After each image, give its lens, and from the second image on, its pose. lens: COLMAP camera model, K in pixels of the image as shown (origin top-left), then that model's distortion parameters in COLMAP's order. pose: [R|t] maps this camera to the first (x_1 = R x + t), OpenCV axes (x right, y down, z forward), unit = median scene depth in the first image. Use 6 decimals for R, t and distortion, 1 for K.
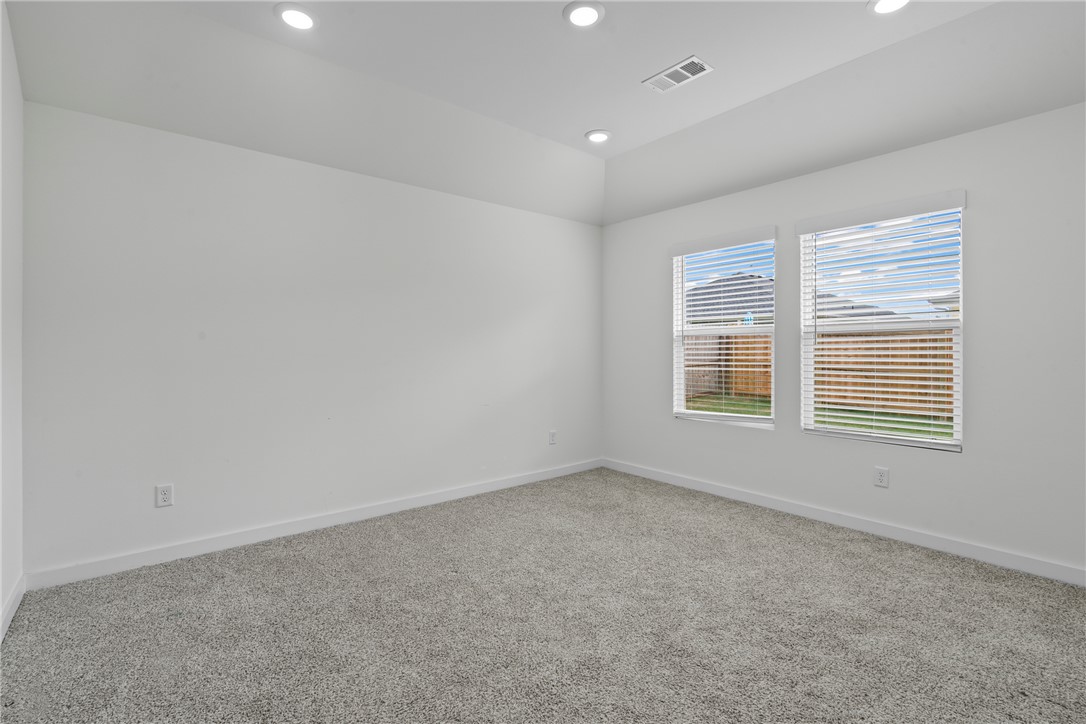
lens RADIAL K [[495.2, 0, 537.2], [0, 495.2, 354.5], [0, 0, 1]] dist [-0.006442, 0.002867]
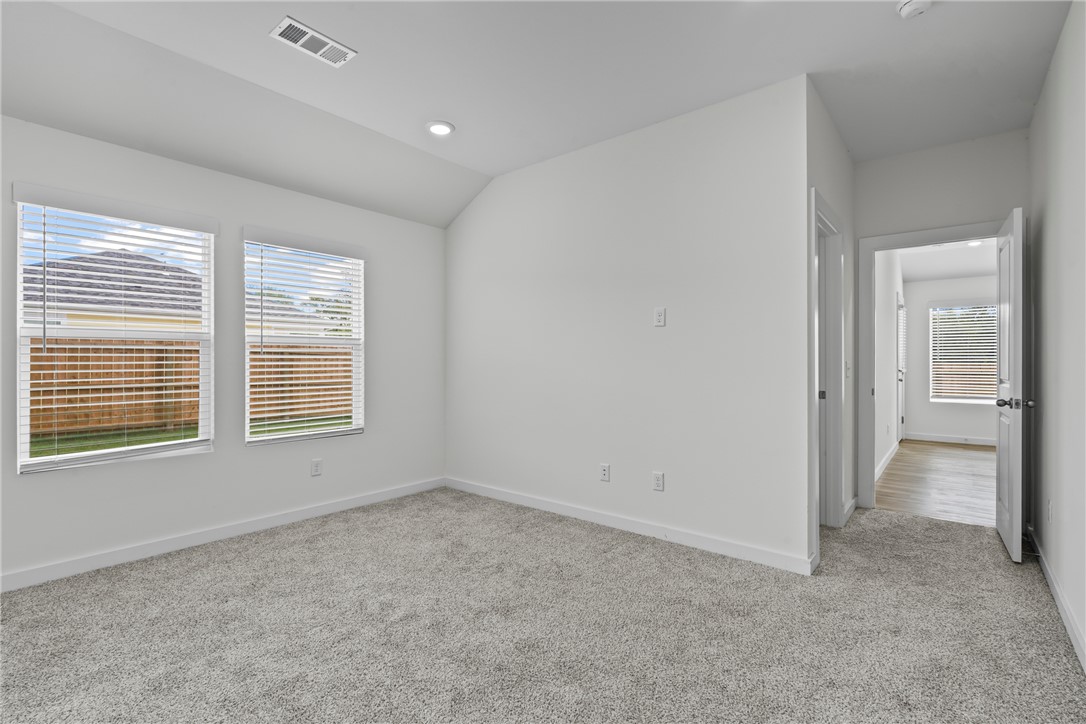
lens RADIAL K [[495.2, 0, 540.1], [0, 495.2, 367.4], [0, 0, 1]] dist [-0.006442, 0.002867]
pose [[-0.185960, -0.009646, 0.982510, -0.613144], [0.007713, 0.999907, 0.011277, -0.002753], [-0.982527, 0.009675, -0.185868, 0.736615]]
